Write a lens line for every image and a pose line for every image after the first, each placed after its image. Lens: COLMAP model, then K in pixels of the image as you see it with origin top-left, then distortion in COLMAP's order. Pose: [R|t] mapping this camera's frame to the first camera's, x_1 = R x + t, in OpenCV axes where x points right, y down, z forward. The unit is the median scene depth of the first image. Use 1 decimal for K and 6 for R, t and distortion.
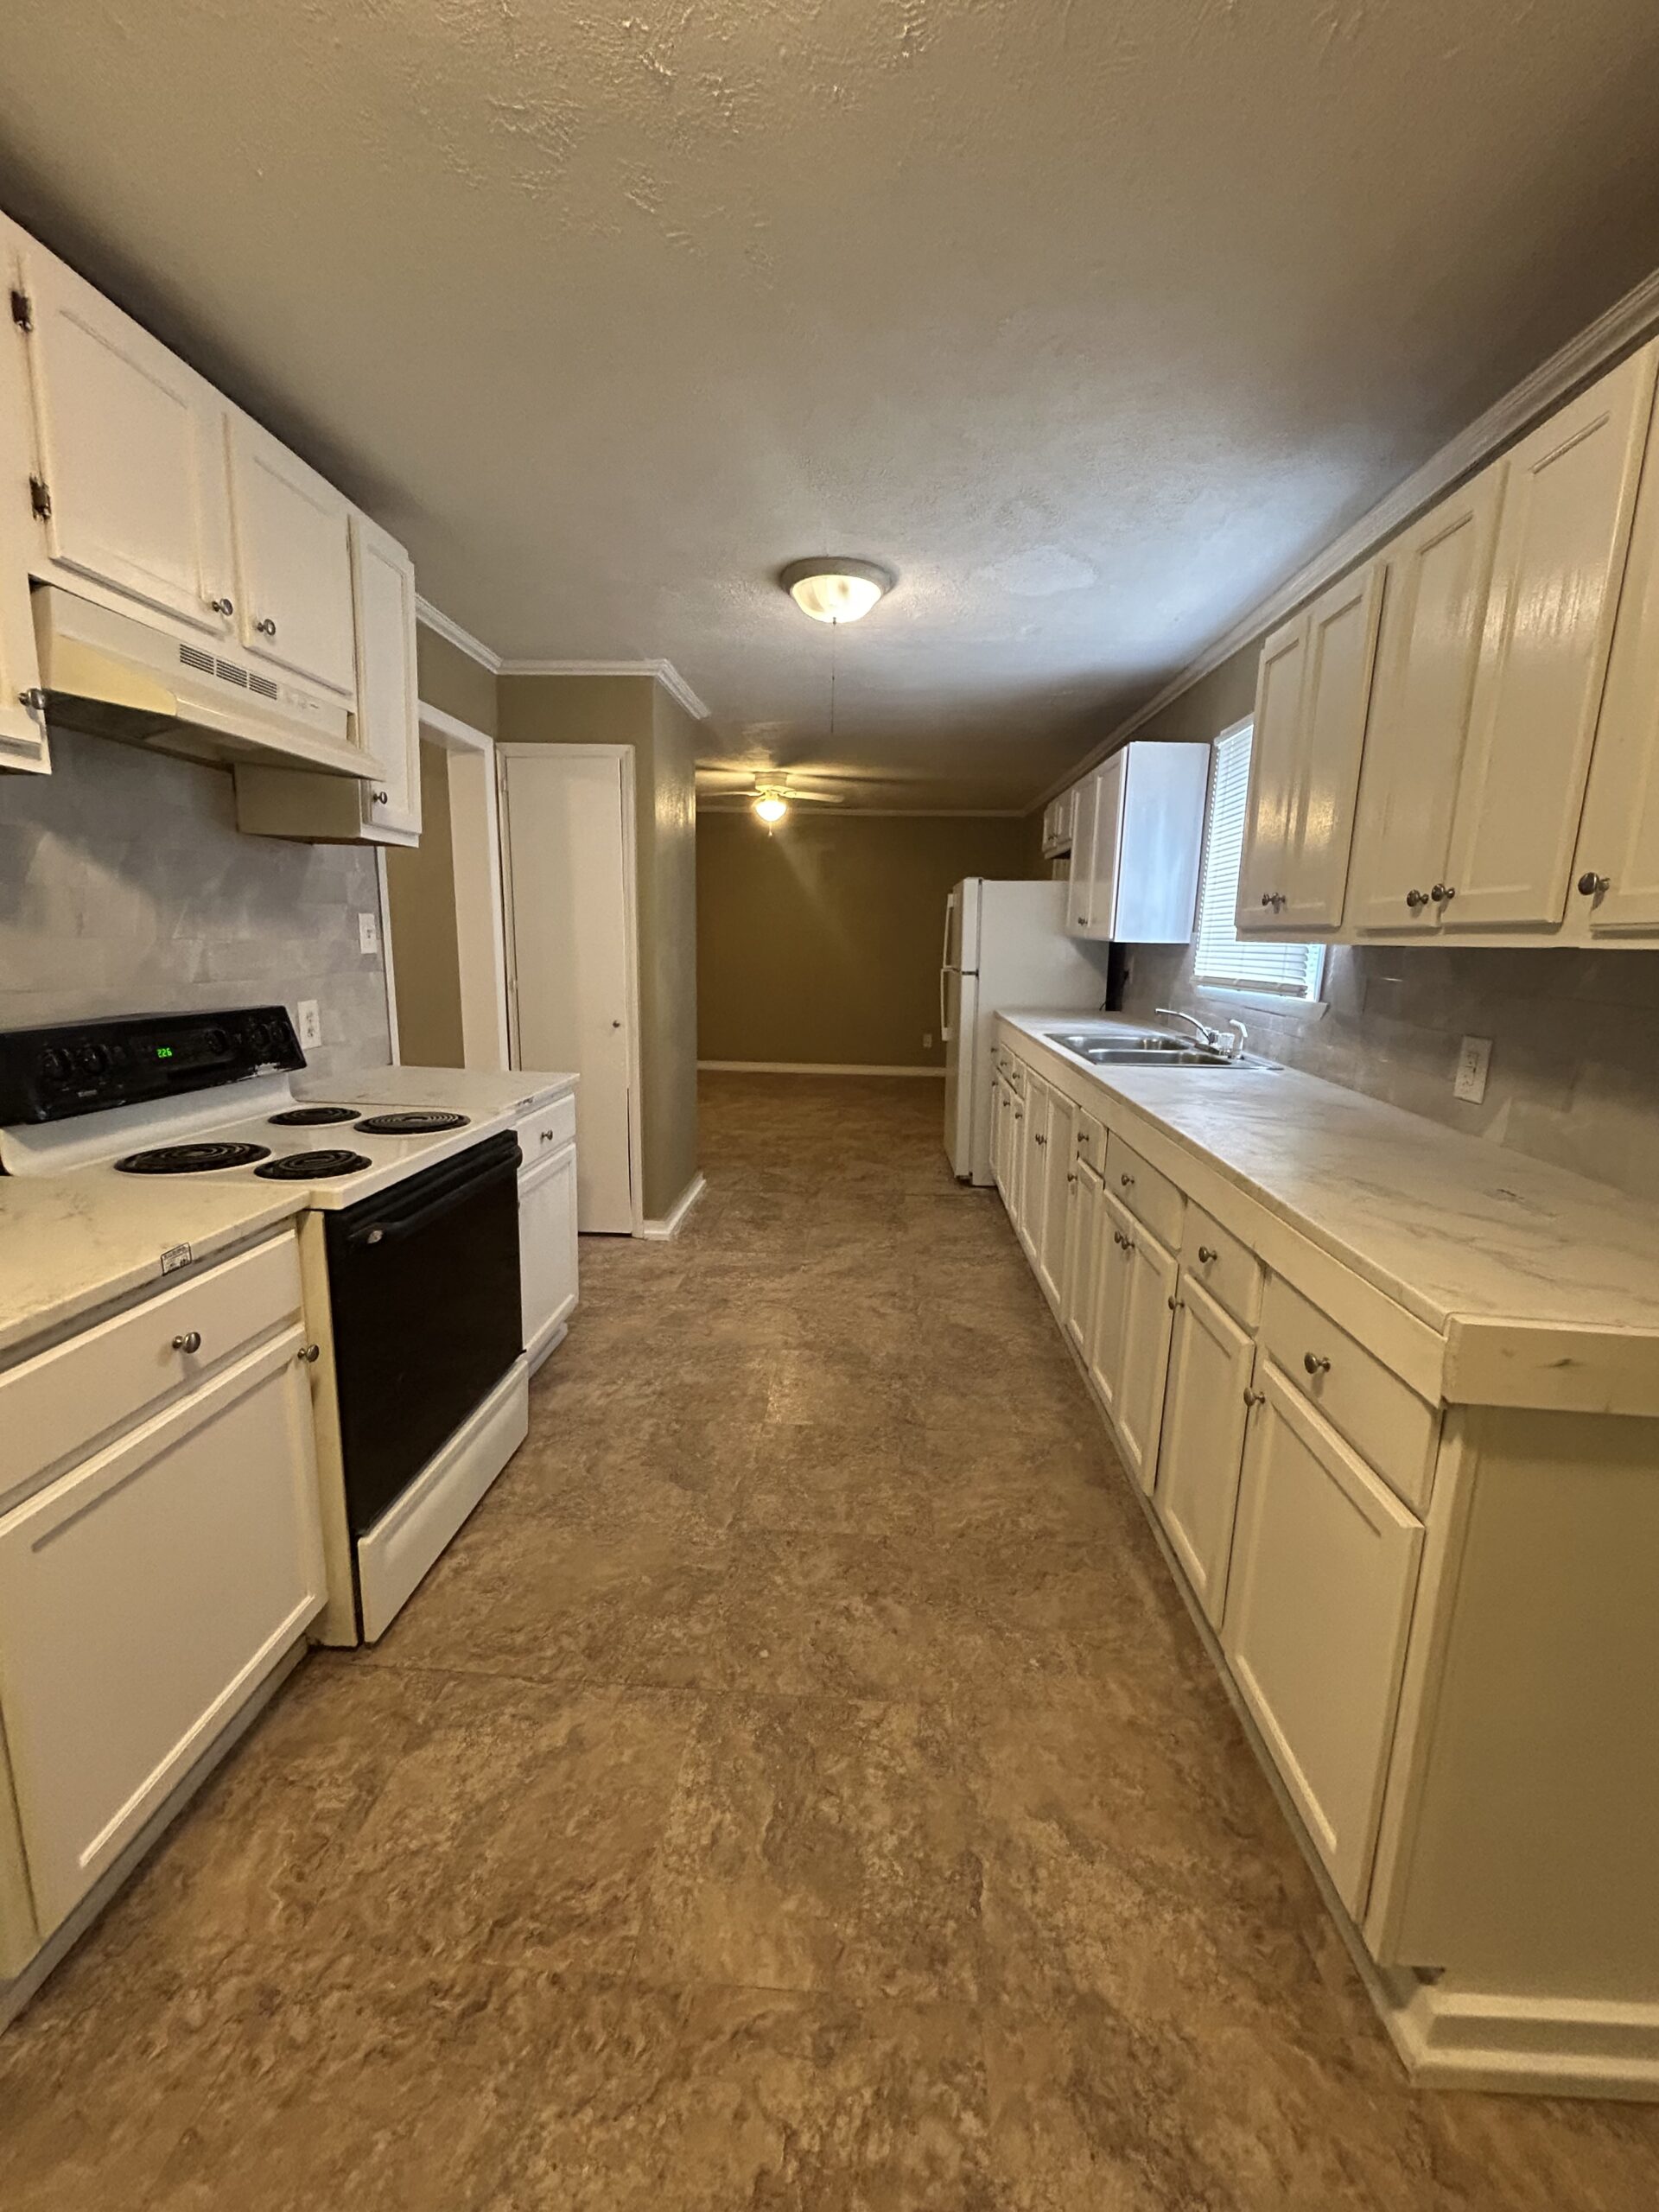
lens RADIAL K [[892.2, 0, 831.4], [0, 892.2, 1099.3], [0, 0, 1]] dist [0.000940, -0.000060]
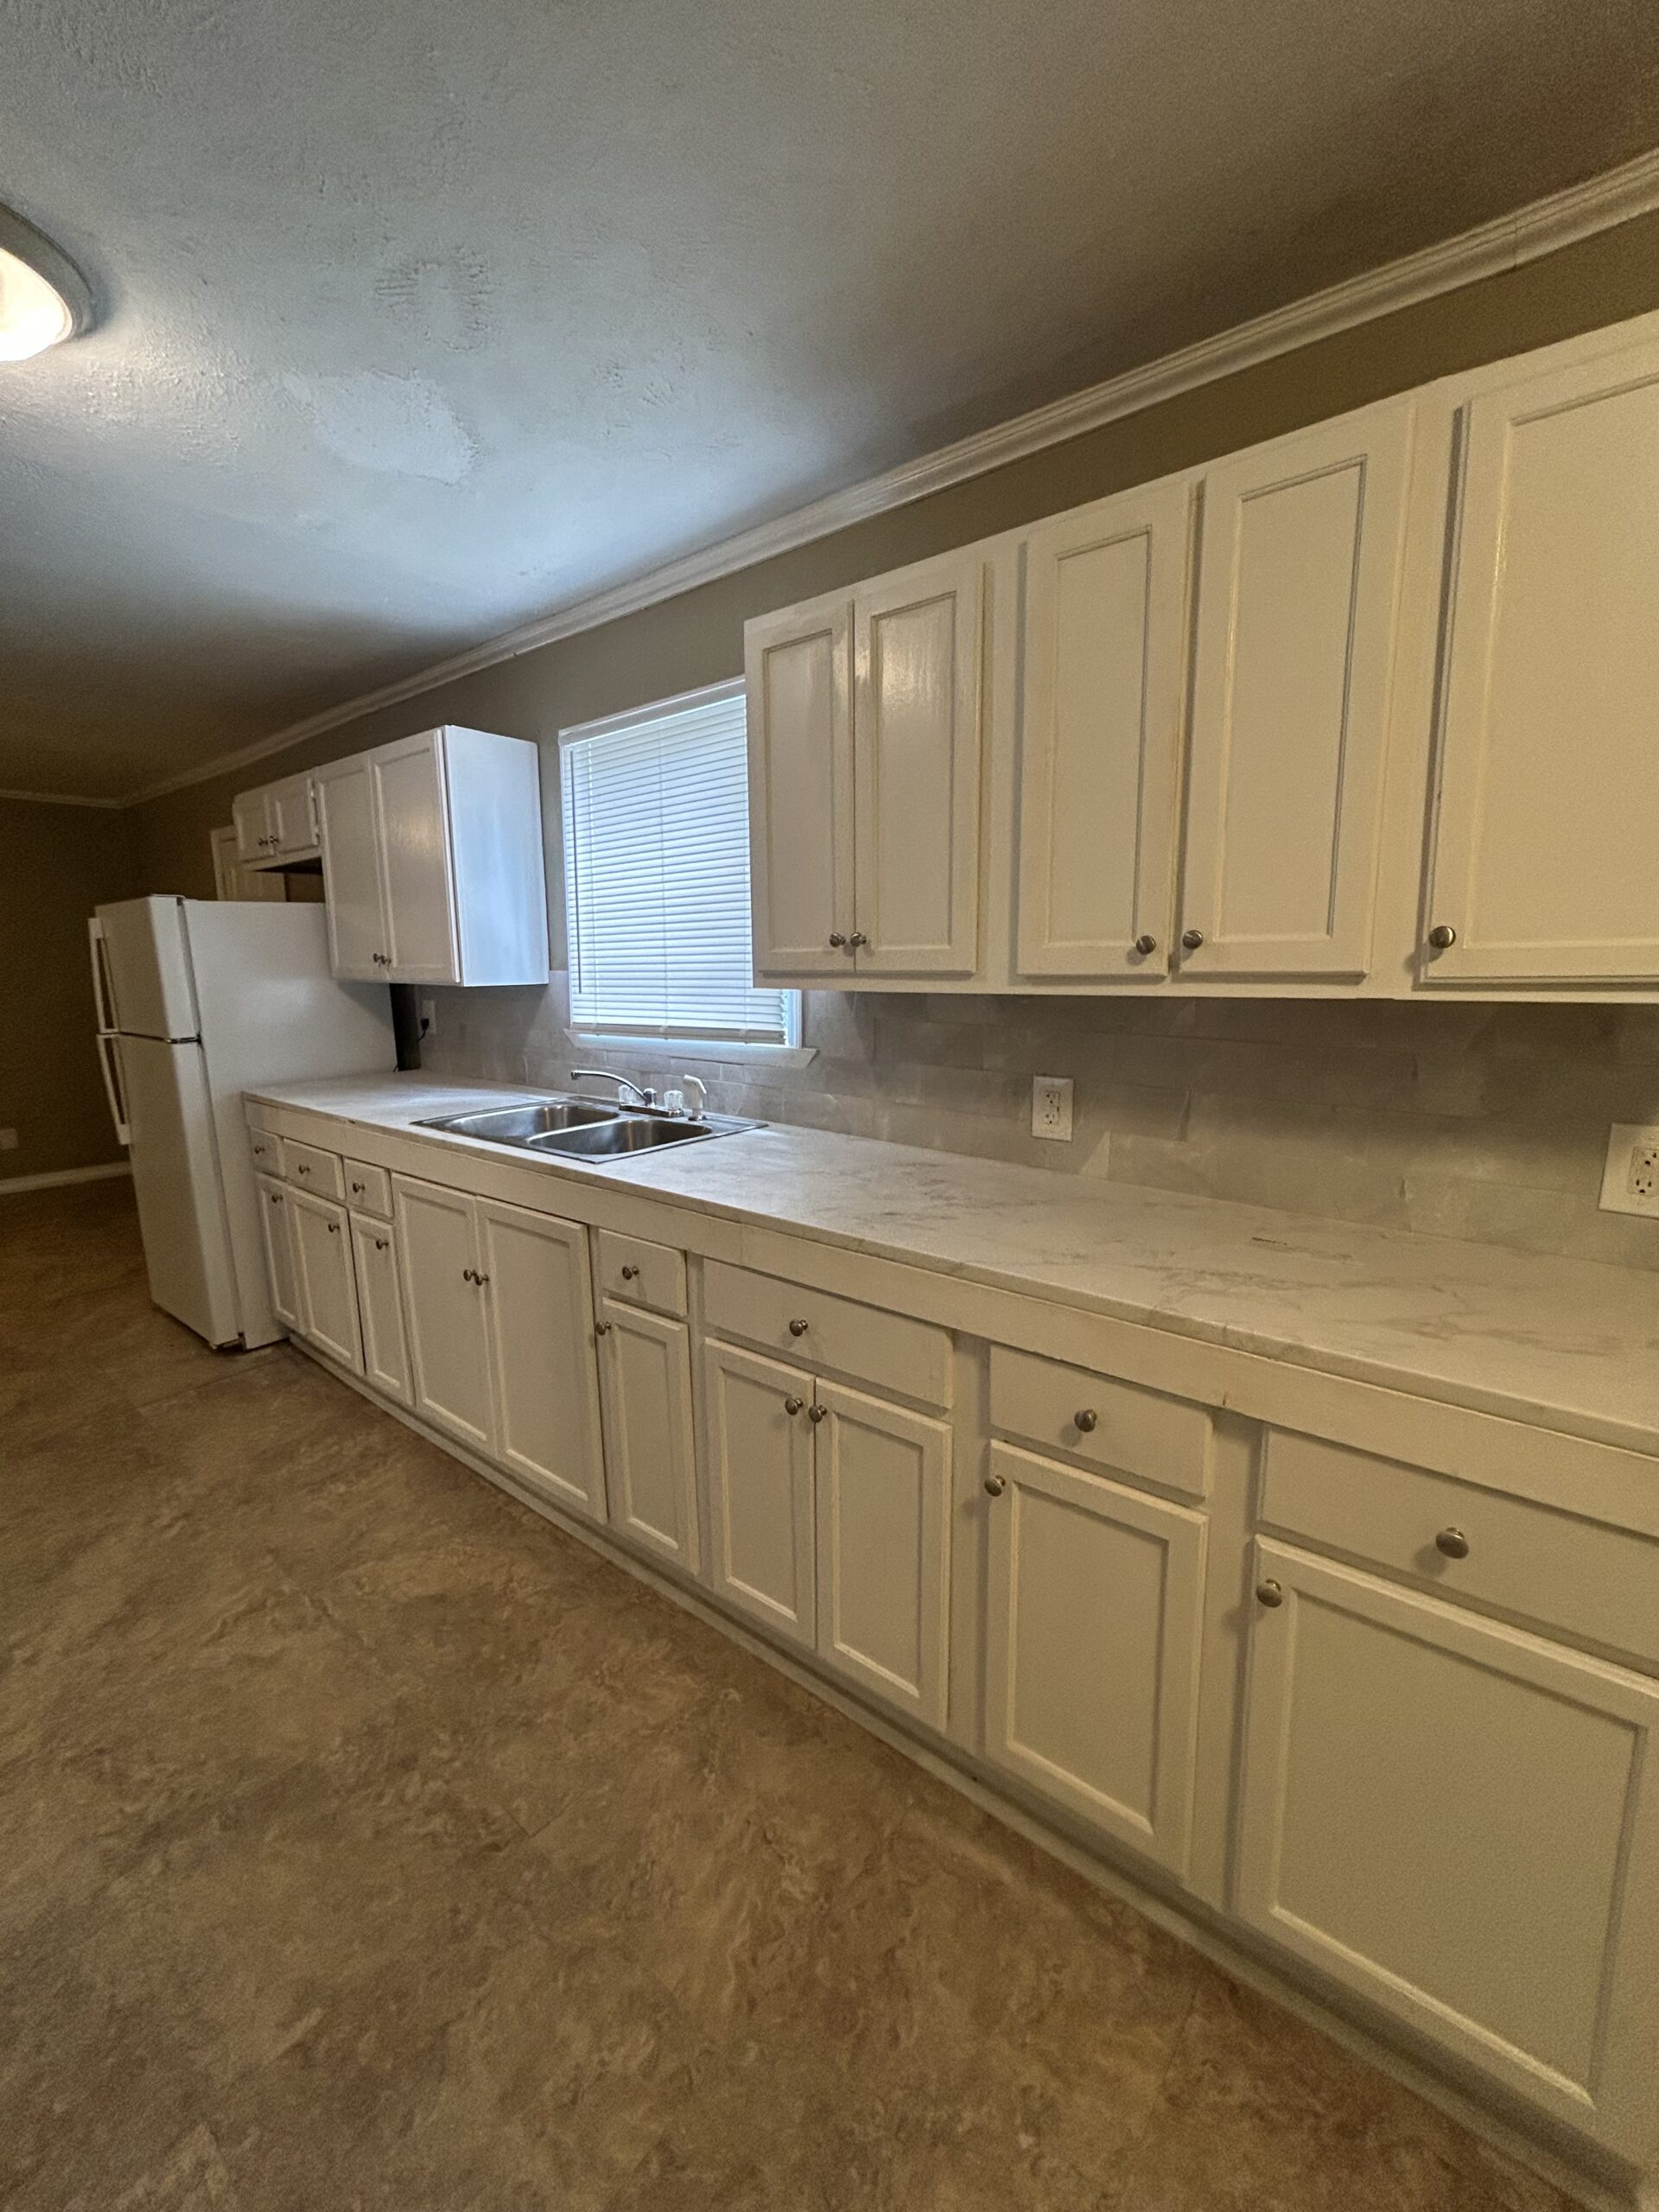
lens RADIAL K [[892.2, 0, 831.4], [0, 892.2, 1099.3], [0, 0, 1]] dist [0.000940, -0.000060]
pose [[0.590989, -0.155372, 0.791575, -0.166711], [0.171552, 0.983037, 0.064872, -0.113046], [-0.788227, 0.097457, 0.607619, 0.438166]]
